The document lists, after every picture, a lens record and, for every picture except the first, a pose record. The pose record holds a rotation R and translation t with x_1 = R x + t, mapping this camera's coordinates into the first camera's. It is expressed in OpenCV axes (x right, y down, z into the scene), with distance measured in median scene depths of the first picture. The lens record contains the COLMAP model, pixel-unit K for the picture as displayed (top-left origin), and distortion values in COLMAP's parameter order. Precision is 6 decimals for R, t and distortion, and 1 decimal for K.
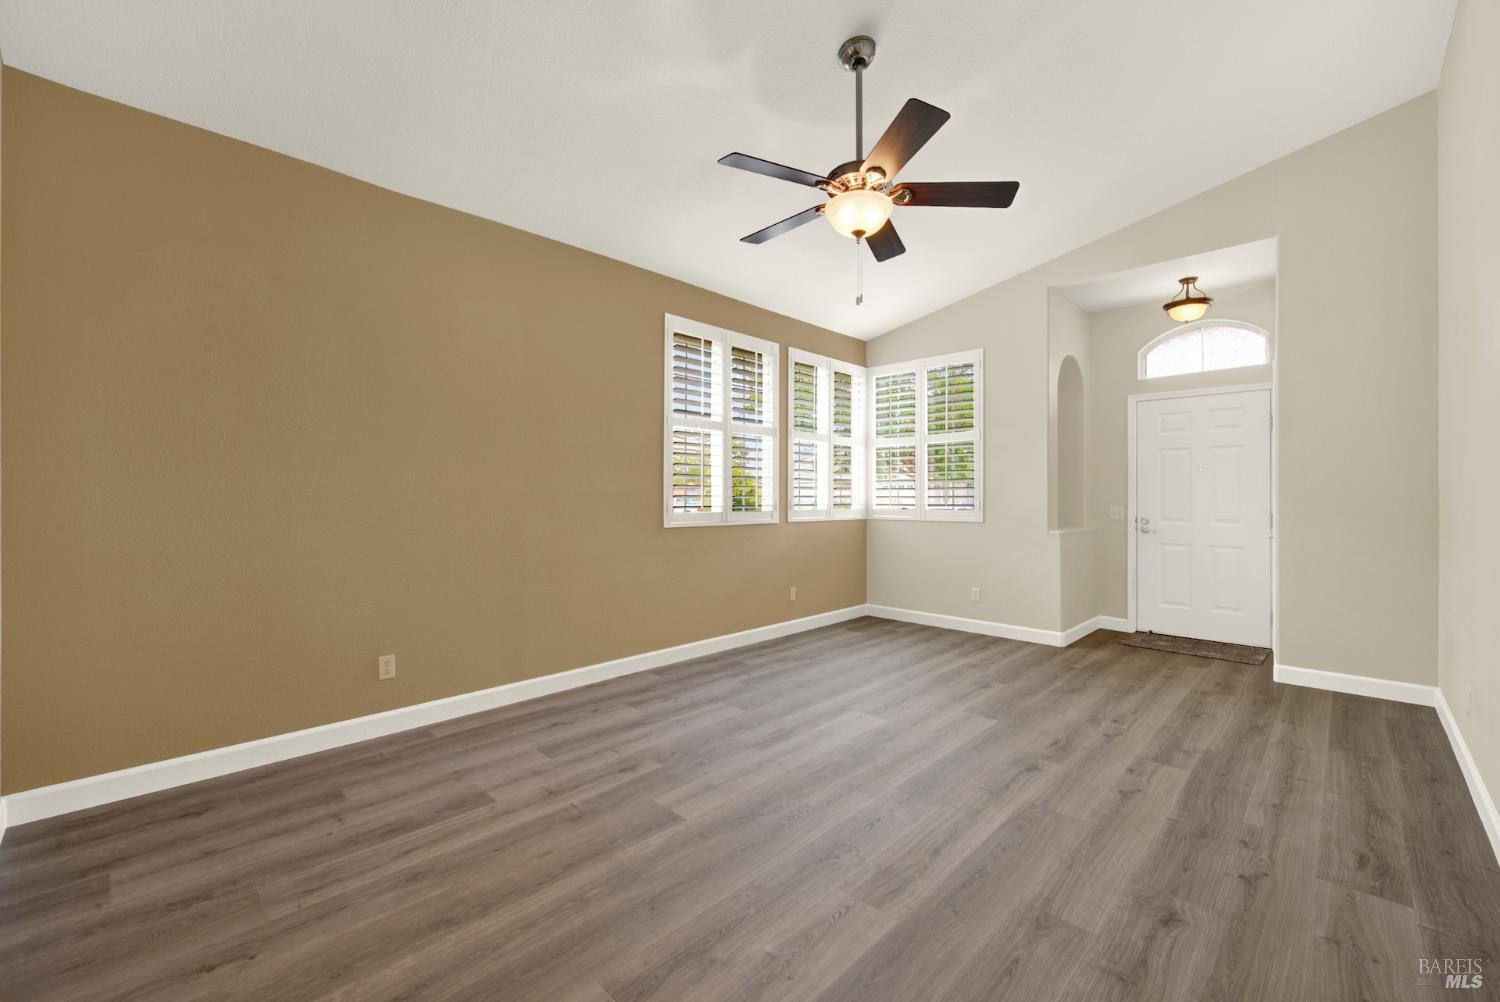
lens RADIAL K [[615.7, 0, 753.9], [0, 615.7, 493.1], [0, 0, 1]] dist [-0.002293, -0.000743]
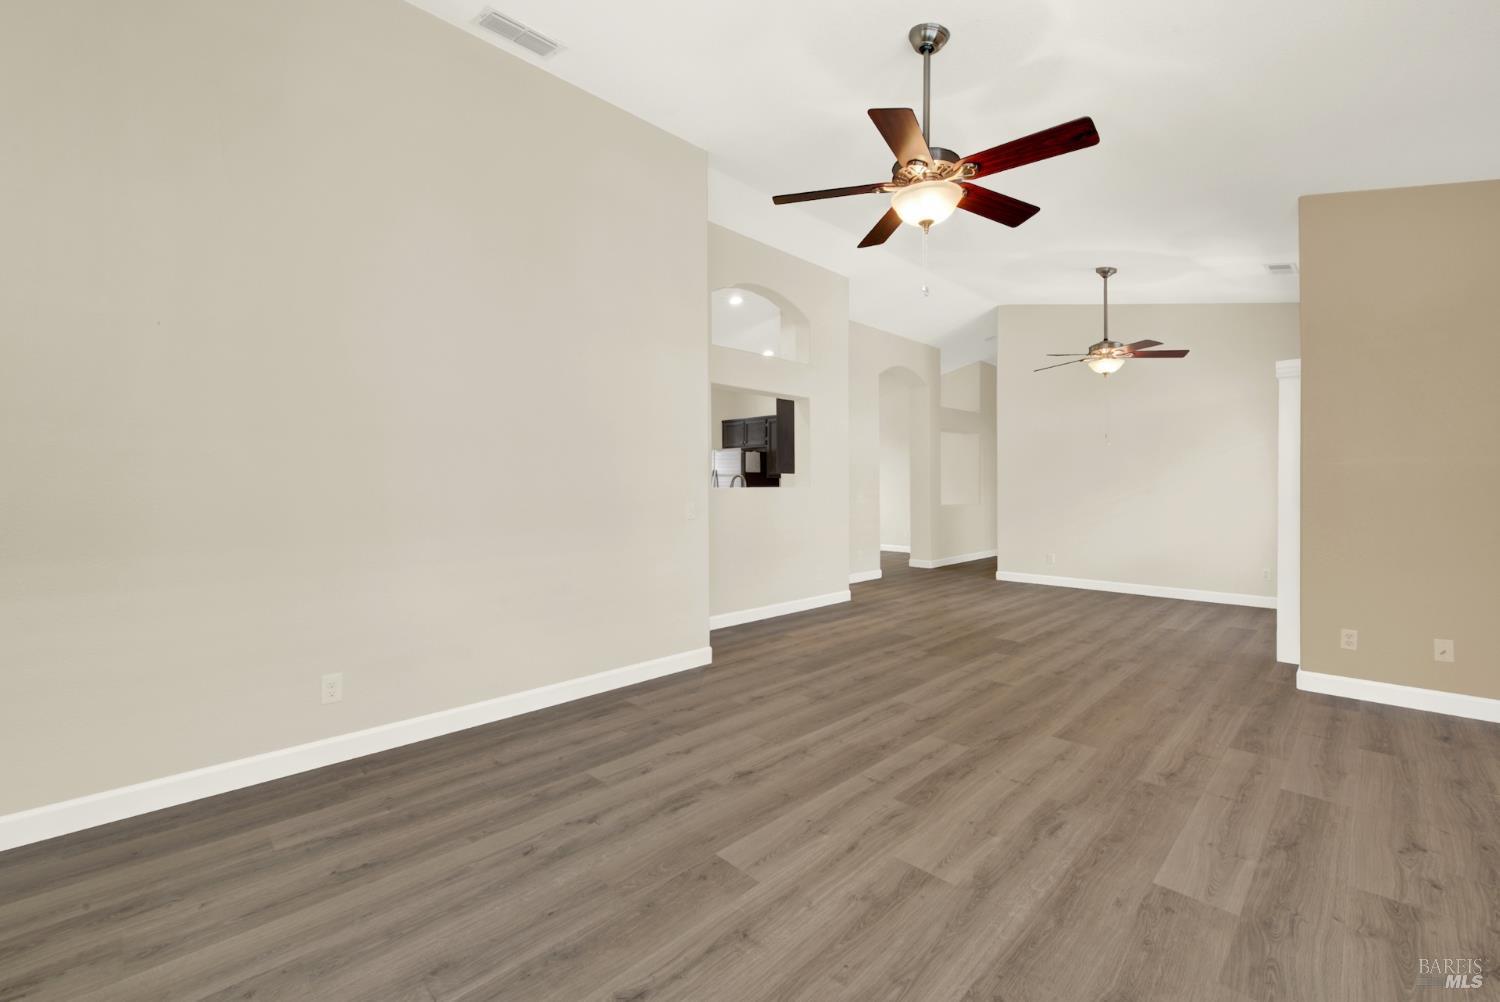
lens RADIAL K [[618.5, 0, 768.8], [0, 618.5, 488.3], [0, 0, 1]] dist [0.001713, -0.000418]
pose [[-0.999988, 0.000713, -0.004876, 0.325759], [0.000714, 1.000000, -0.000213, 0.003807], [0.004876, -0.000217, -0.999988, 1.522139]]
